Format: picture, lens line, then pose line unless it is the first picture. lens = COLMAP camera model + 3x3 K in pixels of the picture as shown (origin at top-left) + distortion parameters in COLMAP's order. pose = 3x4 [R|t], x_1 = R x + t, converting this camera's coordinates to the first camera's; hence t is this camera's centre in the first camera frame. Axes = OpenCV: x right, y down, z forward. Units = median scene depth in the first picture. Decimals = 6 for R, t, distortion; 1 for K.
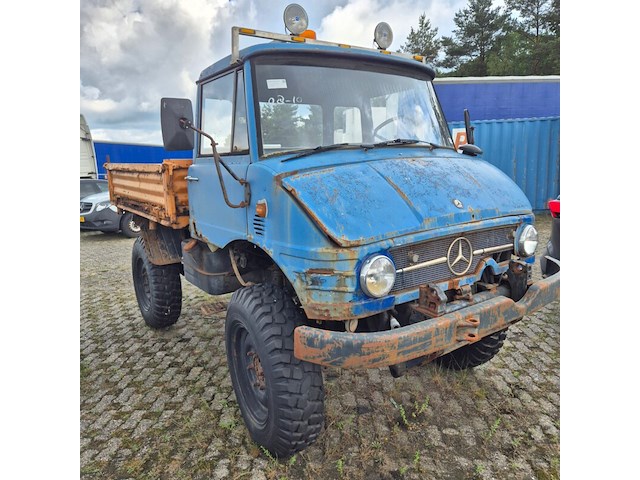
lens RADIAL K [[431.5, 0, 330.3], [0, 431.5, 239.3], [0, 0, 1]] dist [0.057035, -0.036042]
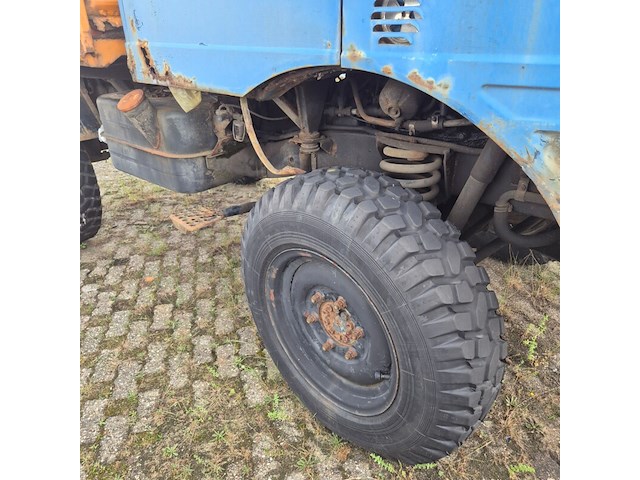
lens RADIAL K [[431.5, 0, 318.0], [0, 431.5, 240.6], [0, 0, 1]] dist [0.057035, -0.036042]
pose [[0.969968, -0.101754, 0.220926, -0.241749], [0.035483, 0.957769, 0.285341, 0.032356], [-0.240630, -0.268933, 0.932616, 0.421732]]
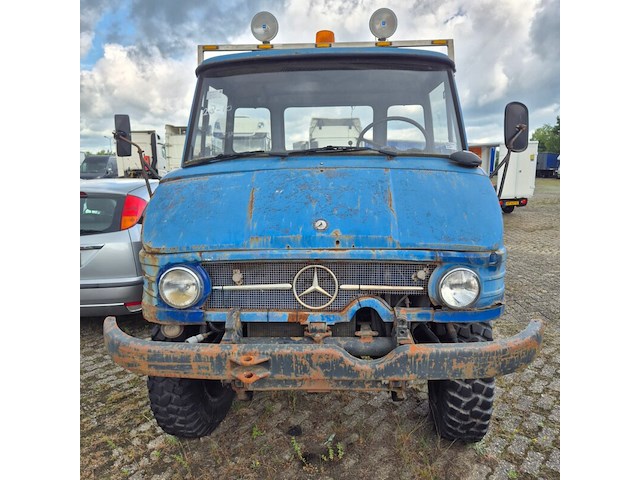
lens RADIAL K [[431.5, 0, 322.8], [0, 431.5, 242.0], [0, 0, 1]] dist [0.057035, -0.036042]
pose [[0.785802, 0.133508, -0.603896, 0.596964], [-0.125723, 0.990518, 0.055387, -0.071010], [0.605565, 0.032400, 0.795136, 0.250446]]
